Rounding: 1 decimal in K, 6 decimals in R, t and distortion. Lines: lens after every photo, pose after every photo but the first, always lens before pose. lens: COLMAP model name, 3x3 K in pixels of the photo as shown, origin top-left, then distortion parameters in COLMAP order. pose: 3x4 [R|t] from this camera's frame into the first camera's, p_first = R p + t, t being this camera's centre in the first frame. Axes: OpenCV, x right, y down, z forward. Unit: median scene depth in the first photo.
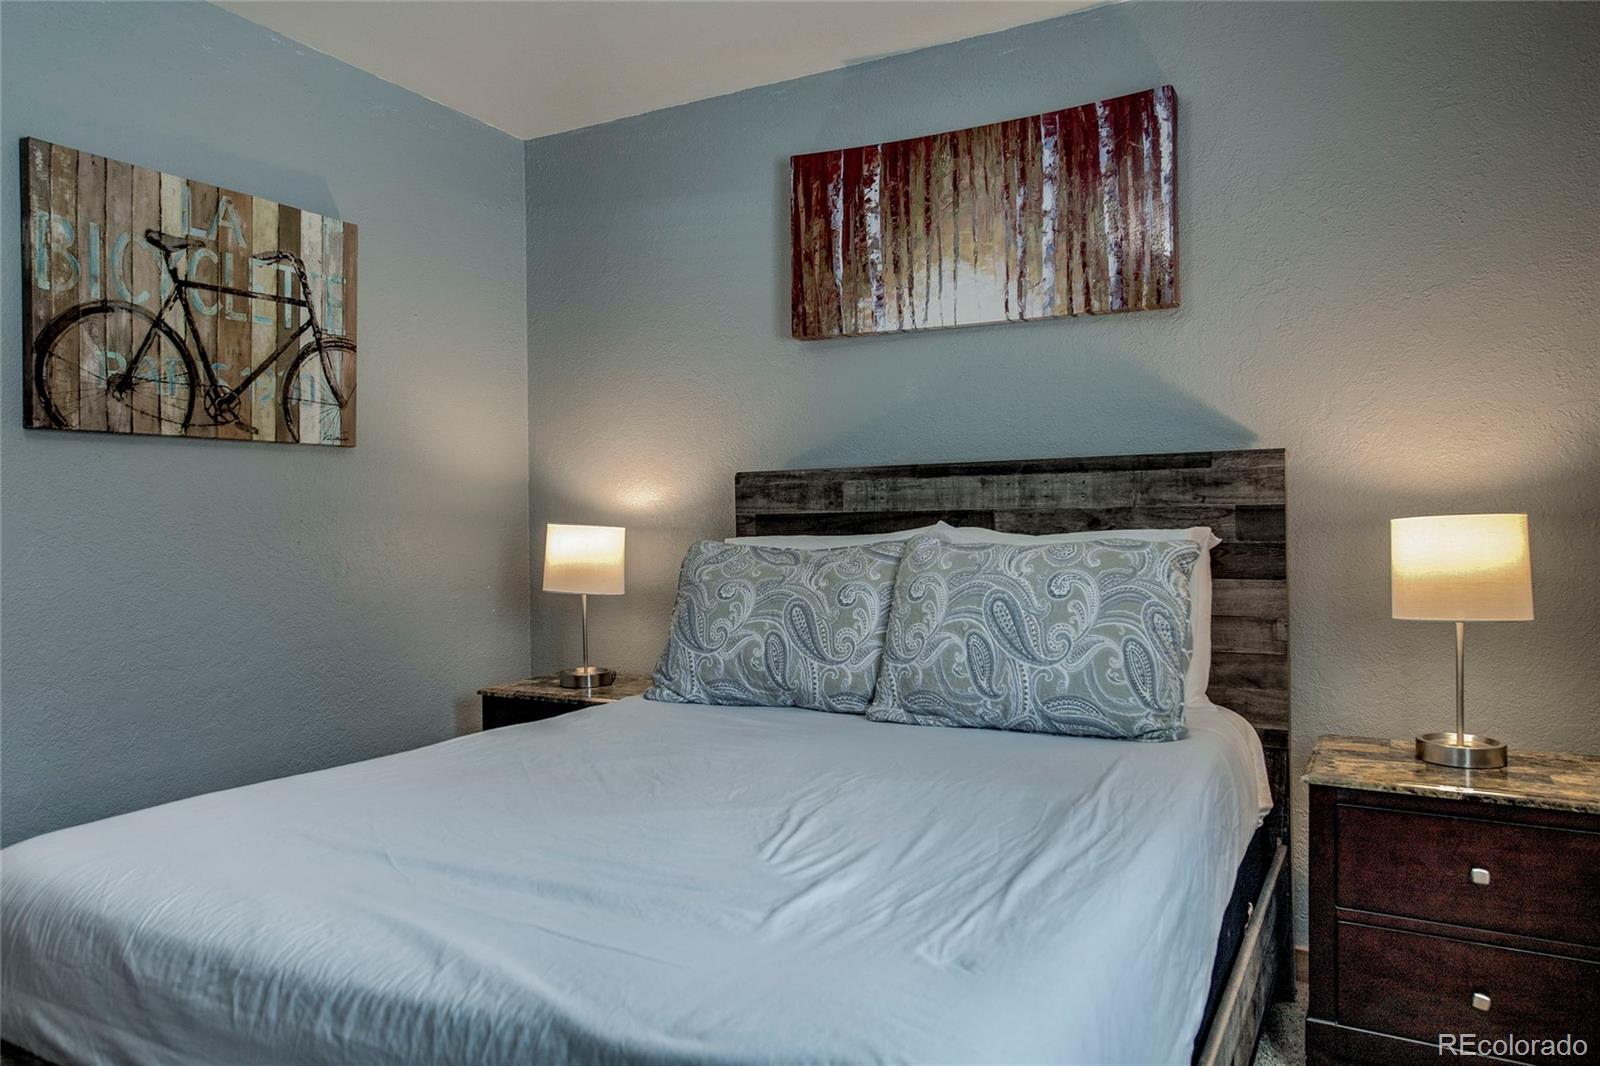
lens RADIAL K [[1062.3, 0, 800.0], [0, 1062.3, 533.0], [0, 0, 1]] dist [0.002800, 0.001122]
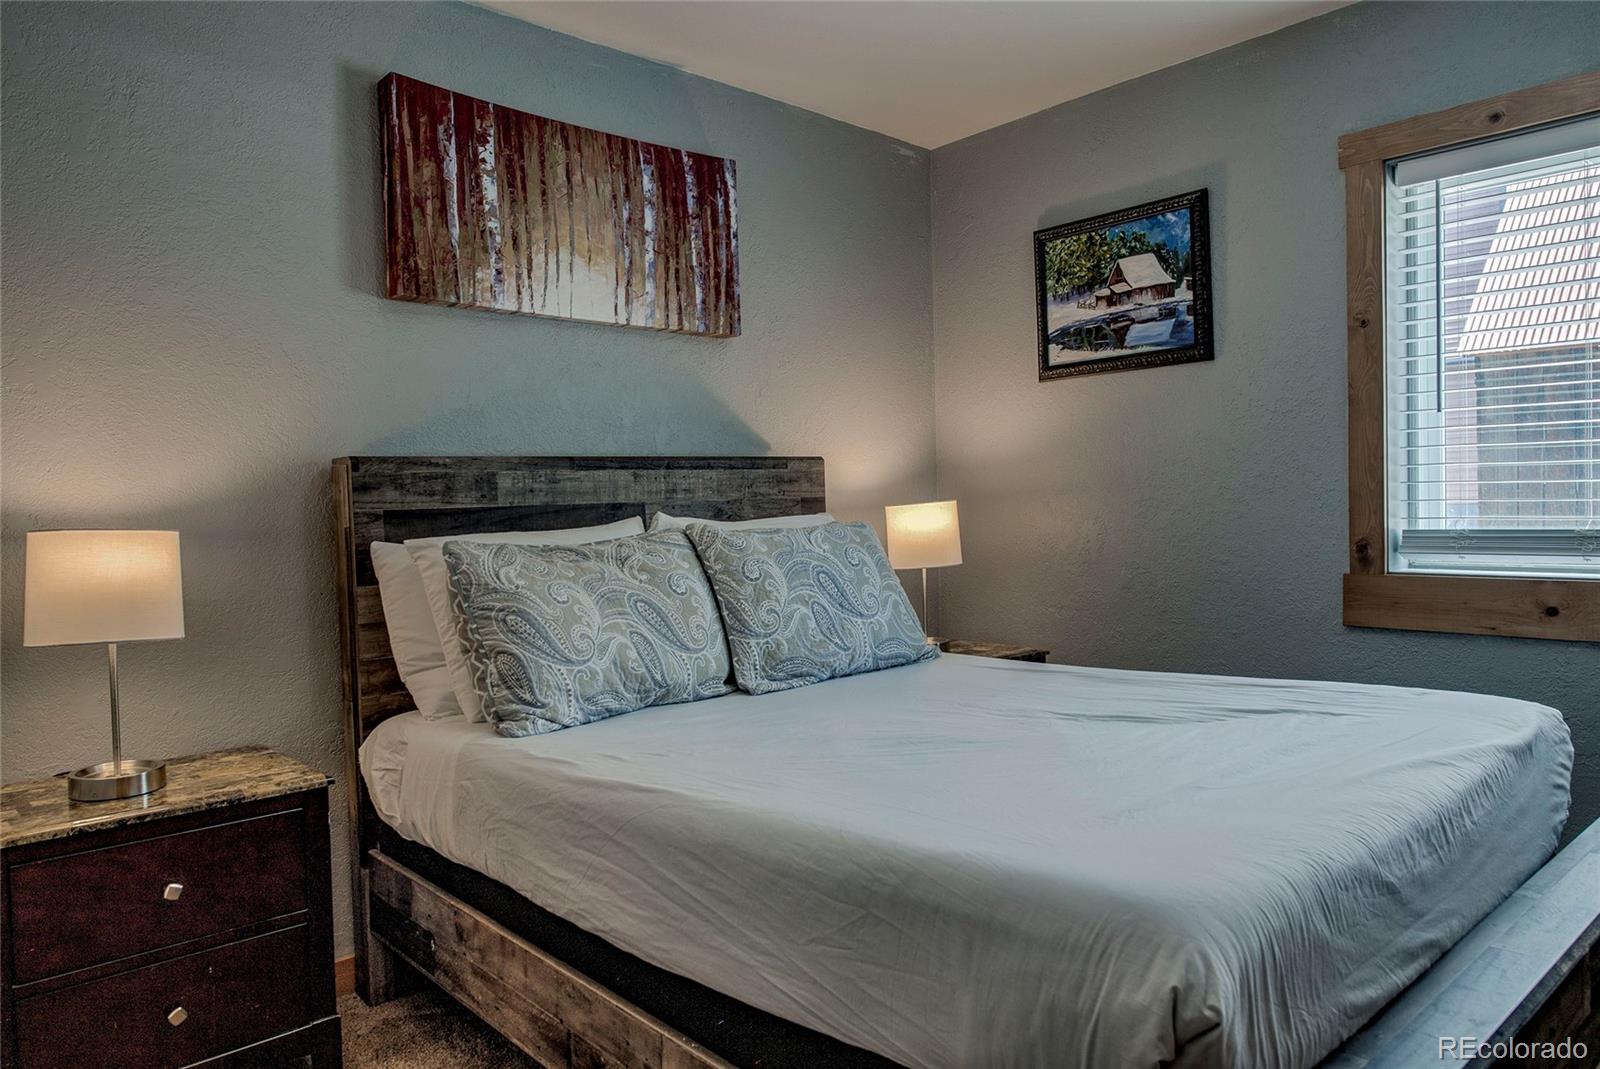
lens RADIAL K [[1062.3, 0, 800.0], [0, 1062.3, 534.5], [0, 0, 1]] dist [0.002800, 0.001122]
pose [[0.335699, -0.025050, 0.941636, -0.733420], [0.040606, 0.999102, 0.012103, 0.003660], [-0.941094, 0.034173, 0.336415, 0.475943]]
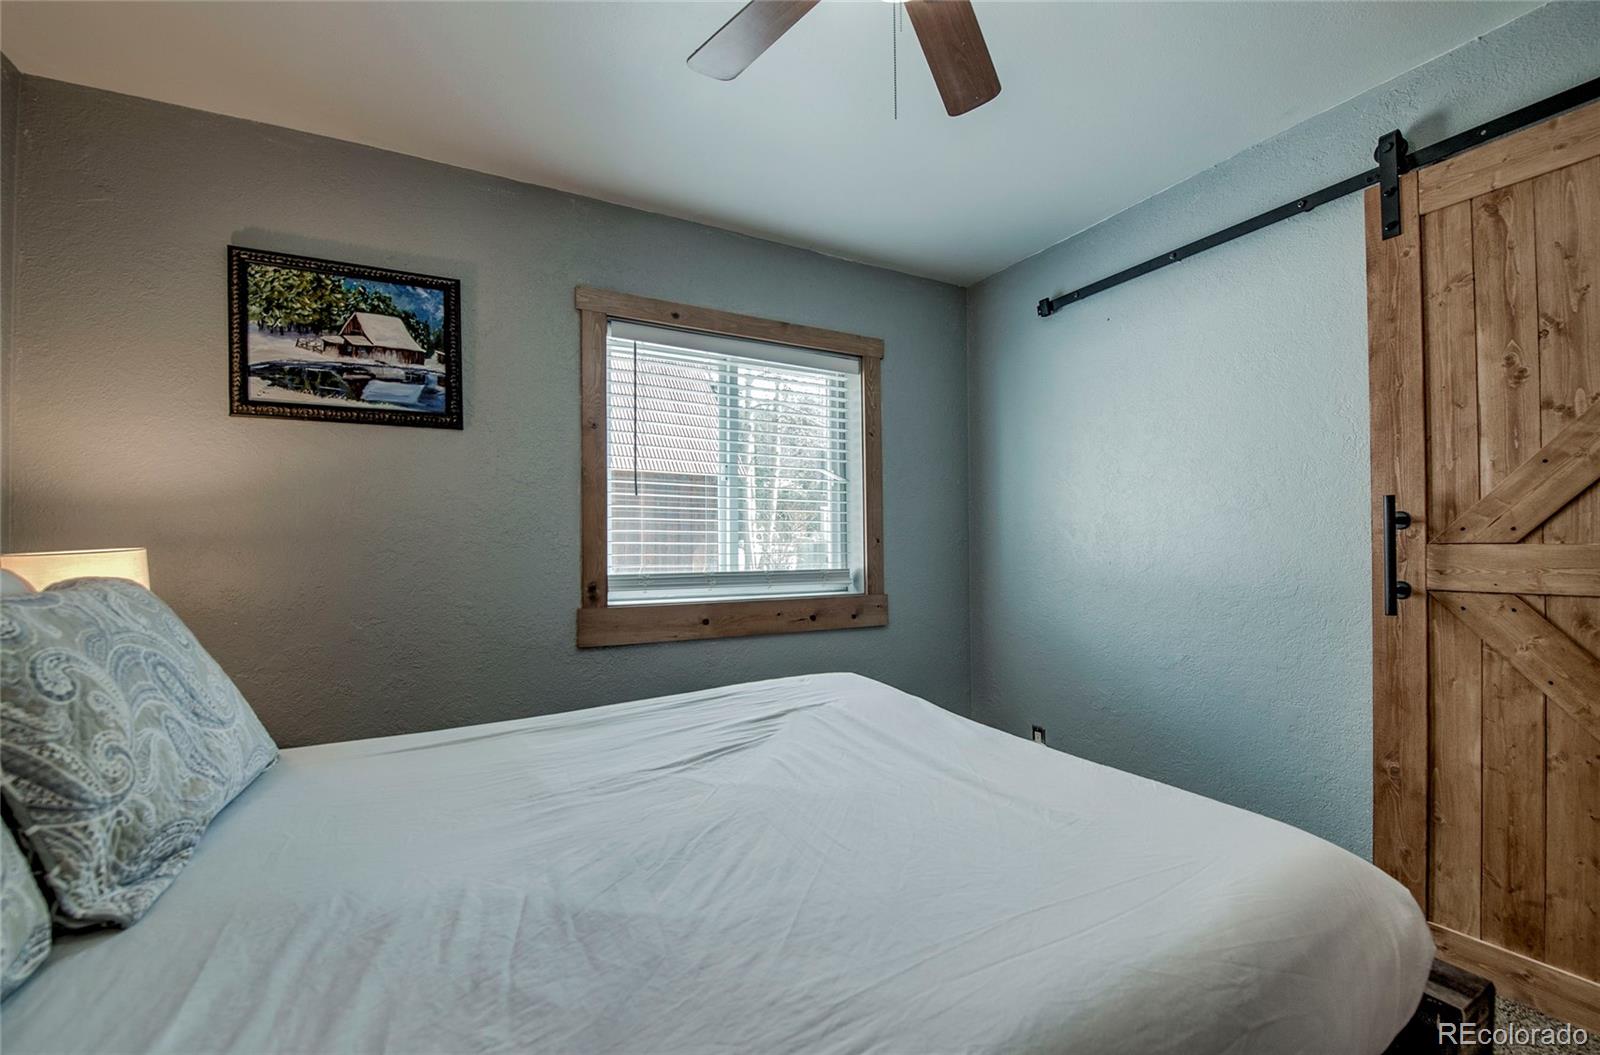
lens RADIAL K [[663.3, 0, 806.7], [0, 663.3, 542.4], [0, 0, 1]] dist [-0.017026, -0.000182]
pose [[-0.834215, 0.018921, 0.551115, -0.317421], [0.026066, 0.999647, 0.005136, -0.006665], [-0.550823, 0.018650, -0.834414, 0.865134]]
